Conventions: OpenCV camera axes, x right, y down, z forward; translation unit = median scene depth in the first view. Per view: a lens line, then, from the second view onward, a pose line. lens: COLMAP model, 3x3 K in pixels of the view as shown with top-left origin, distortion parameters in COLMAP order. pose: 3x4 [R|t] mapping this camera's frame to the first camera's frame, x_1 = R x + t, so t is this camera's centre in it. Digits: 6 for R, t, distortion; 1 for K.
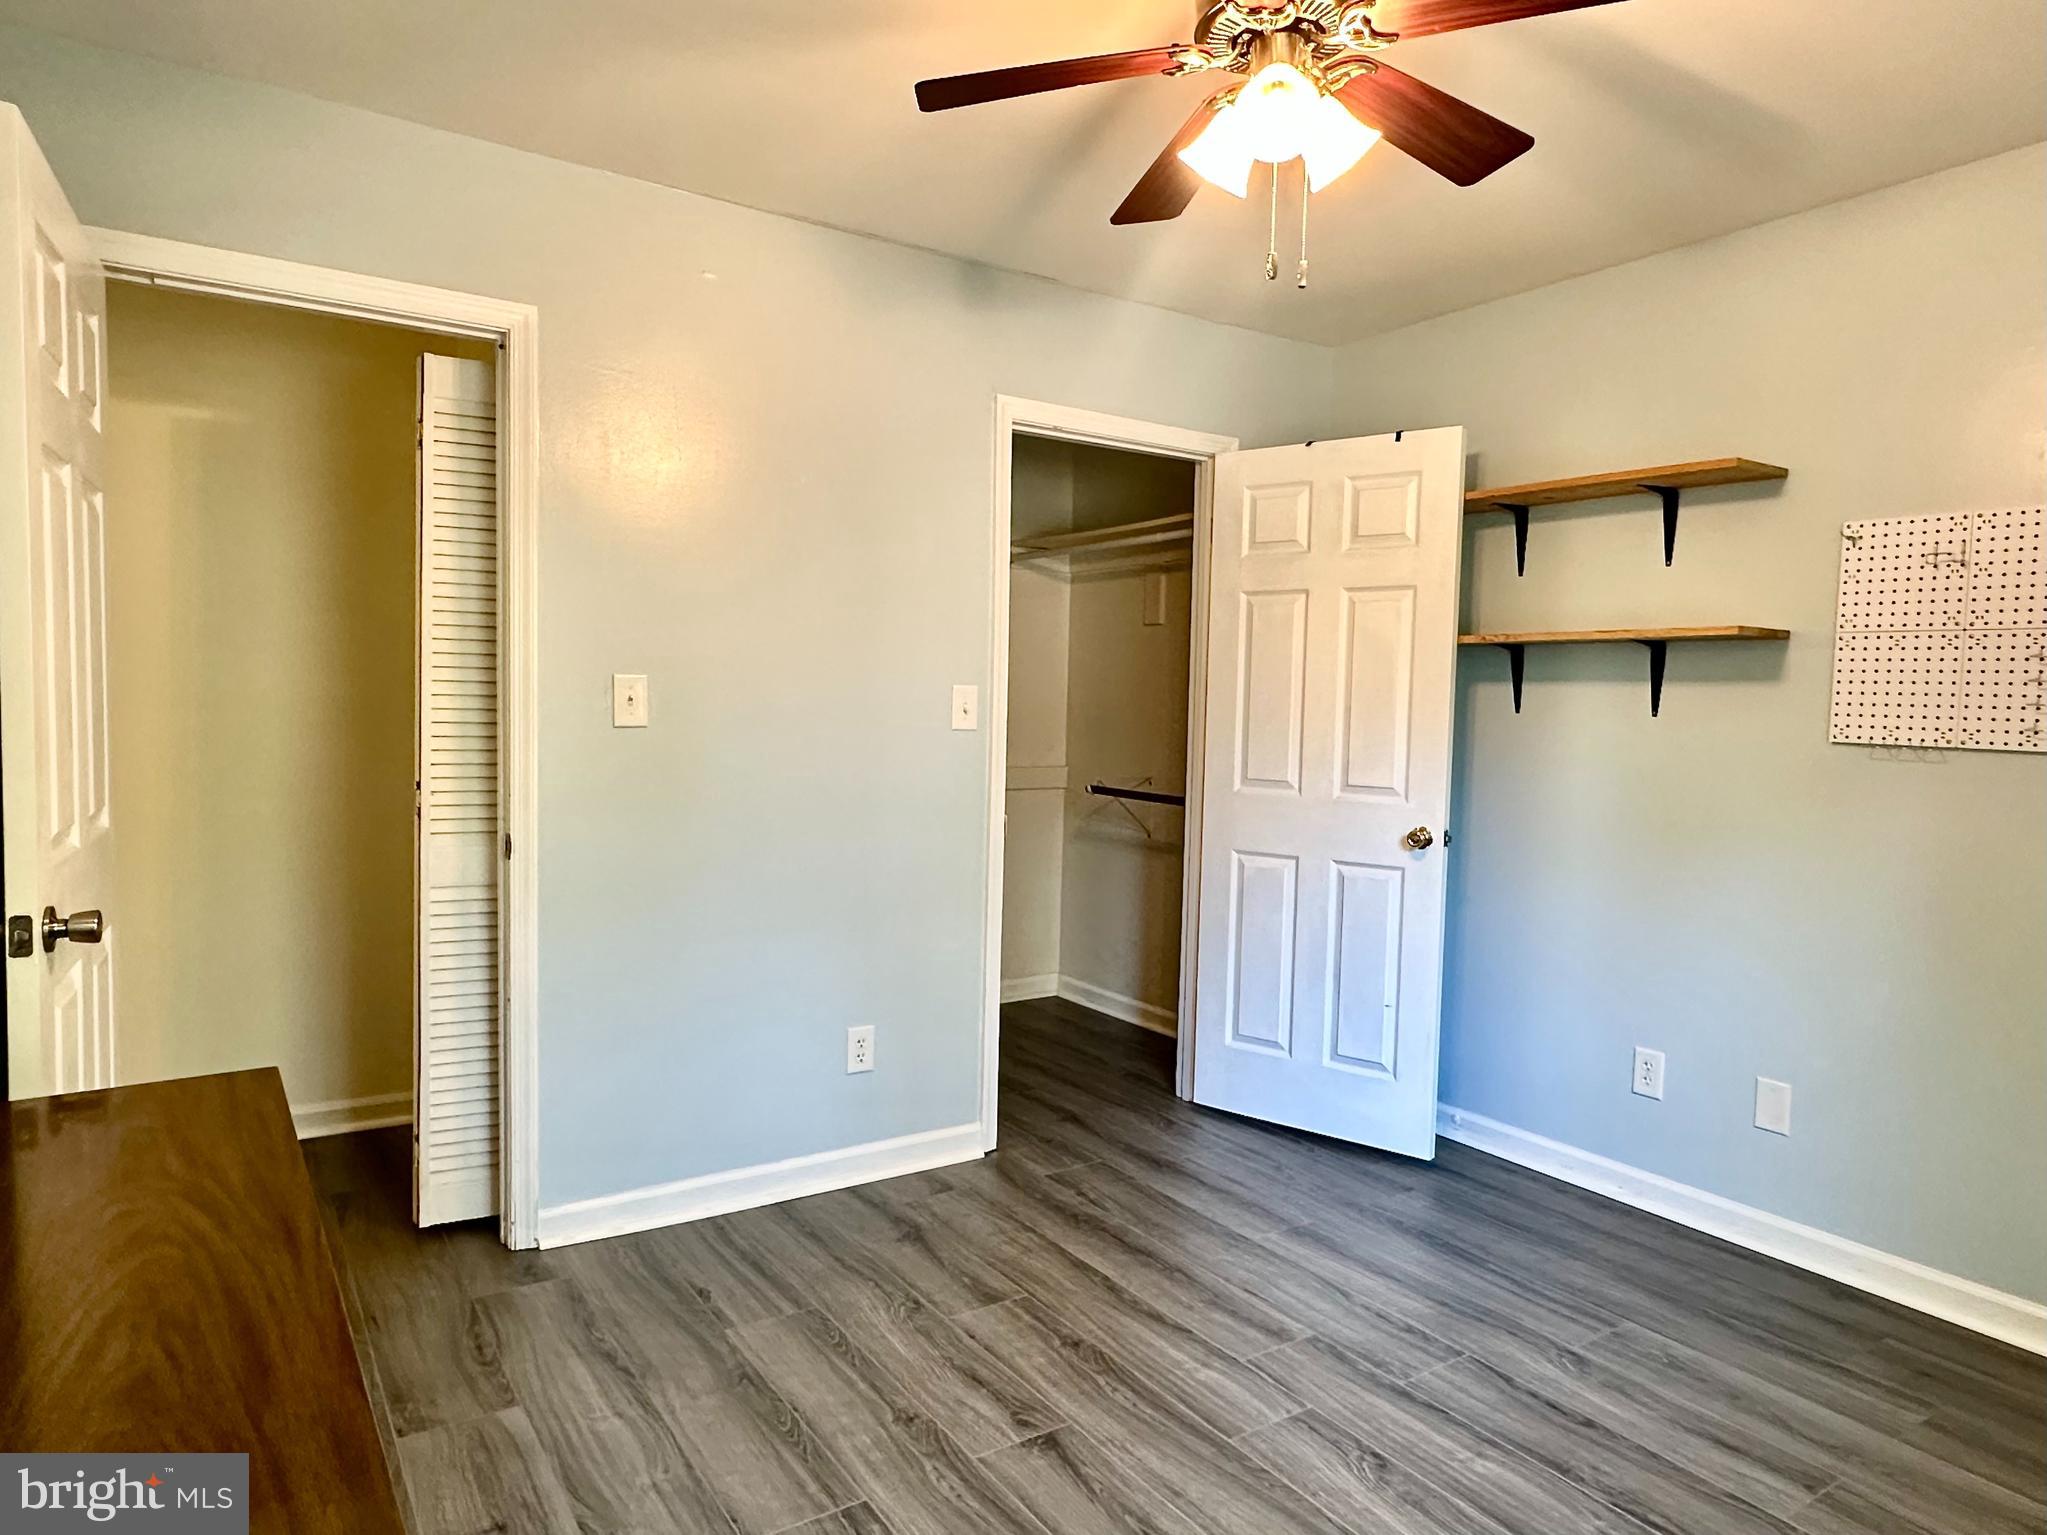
lens RADIAL K [[1256.6, 0, 1023.5], [0, 1256.6, 767.5], [0, 0, 1]] dist [0.000933, 0.000950]
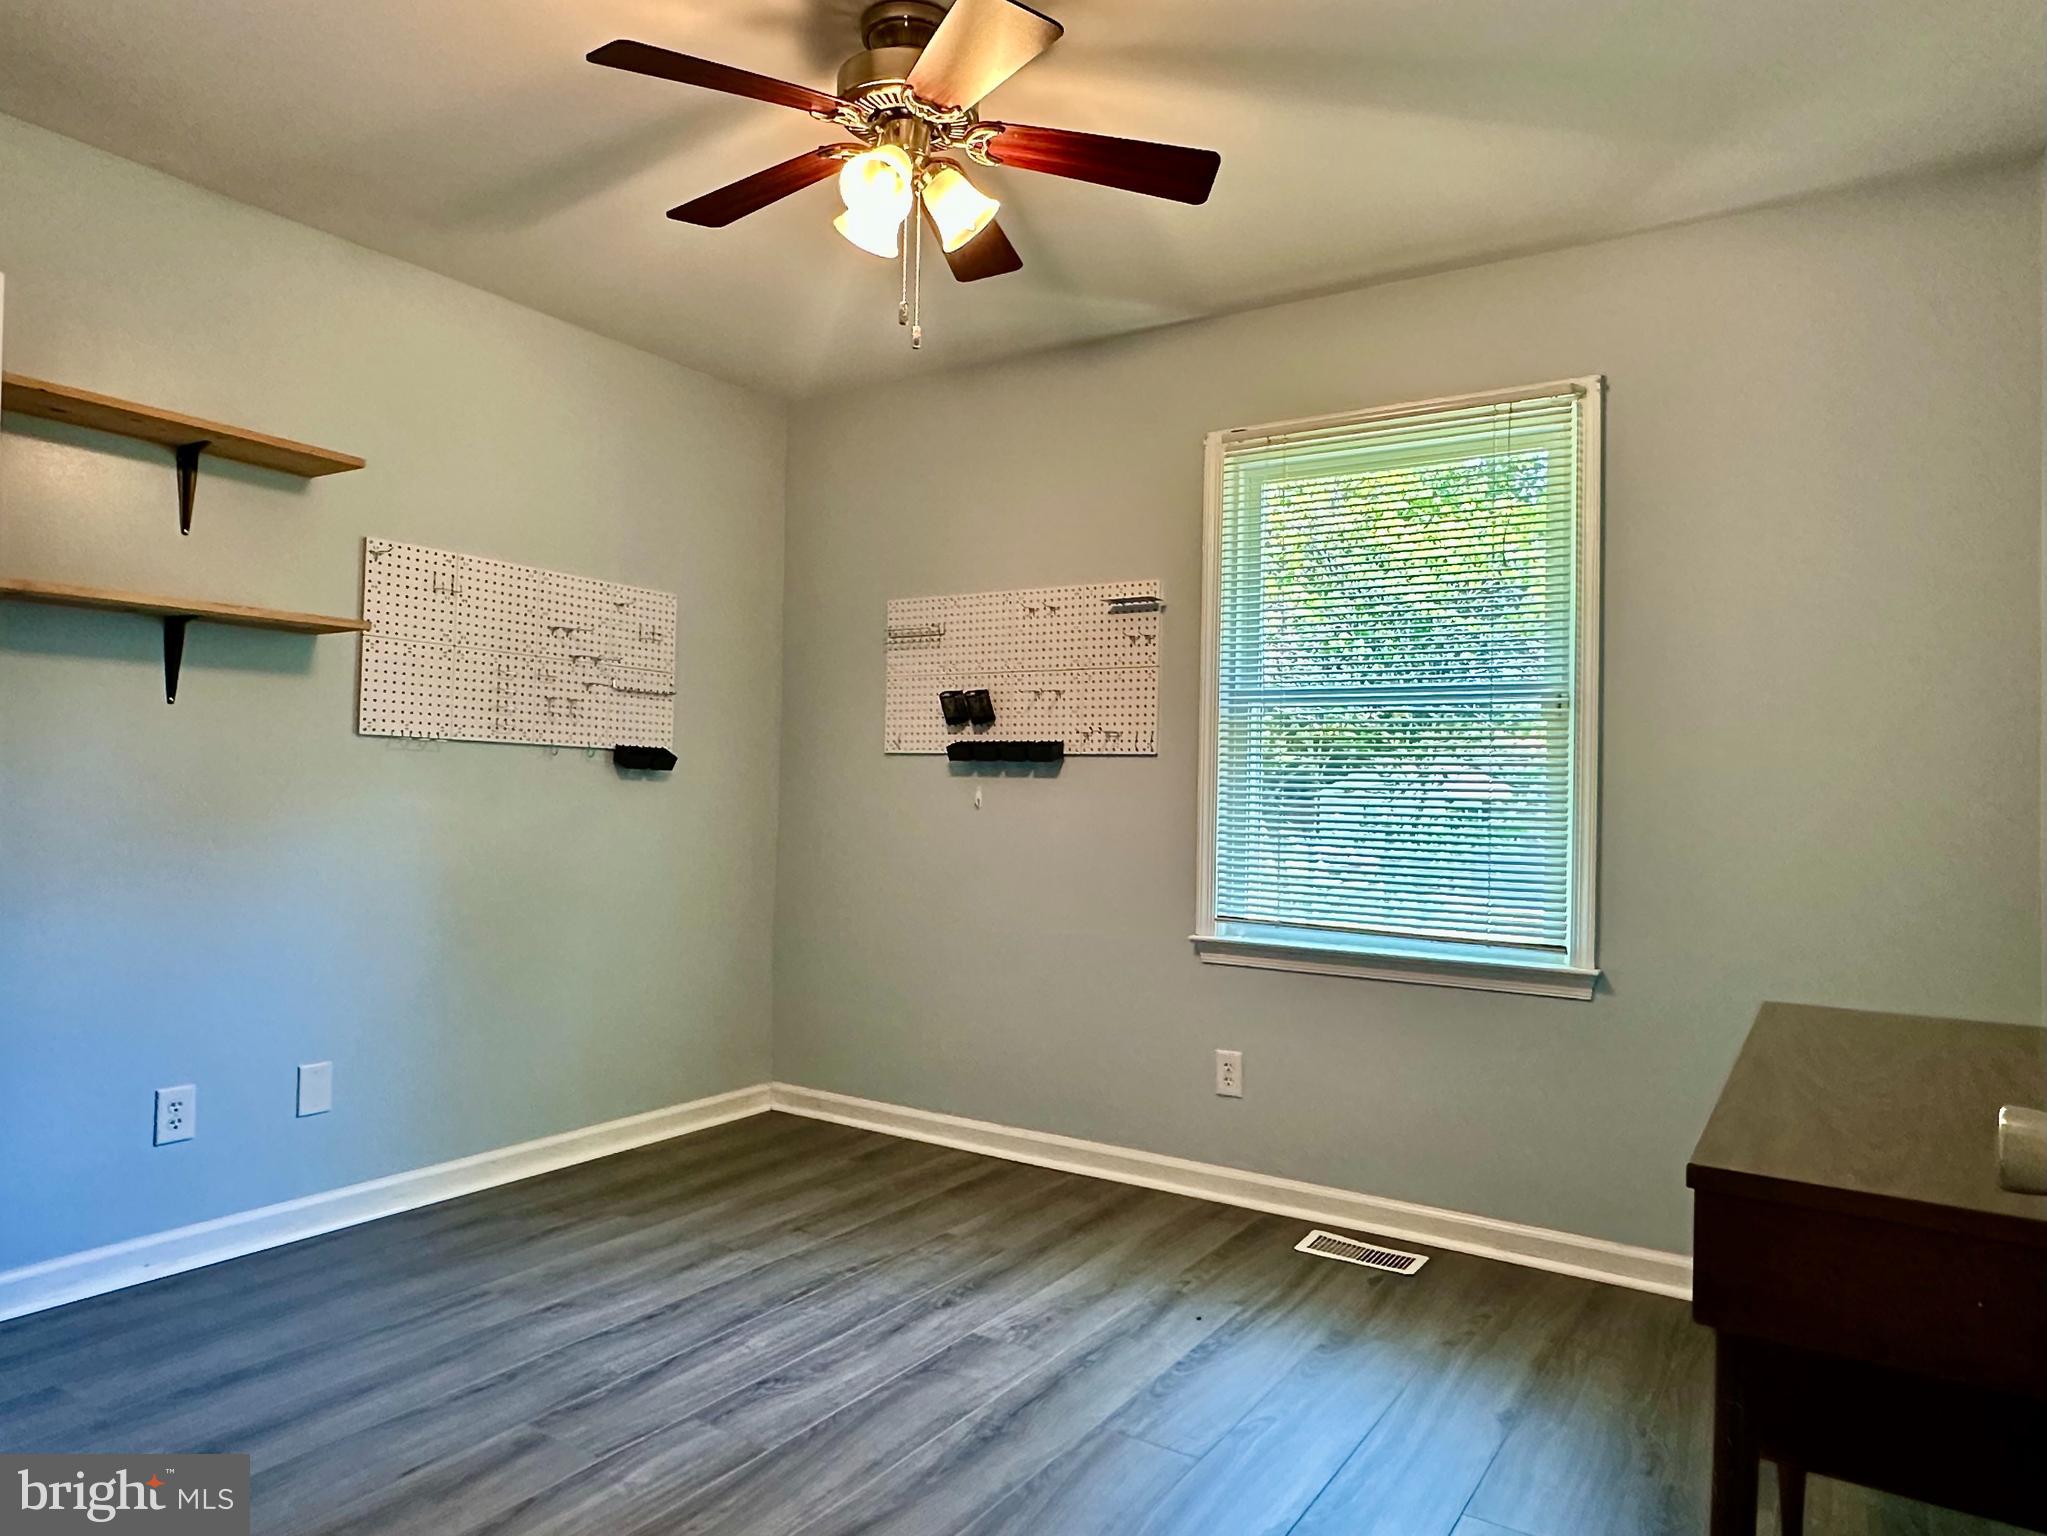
lens RADIAL K [[1294.3, 0, 1023.5], [0, 1294.3, 768.0], [0, 0, 1]] dist [0.002152, -0.002195]
pose [[-0.391114, -0.012175, 0.920262, -0.680931], [0.023034, 0.999470, 0.023012, -0.003672], [-0.920054, 0.030197, -0.390626, 0.993580]]
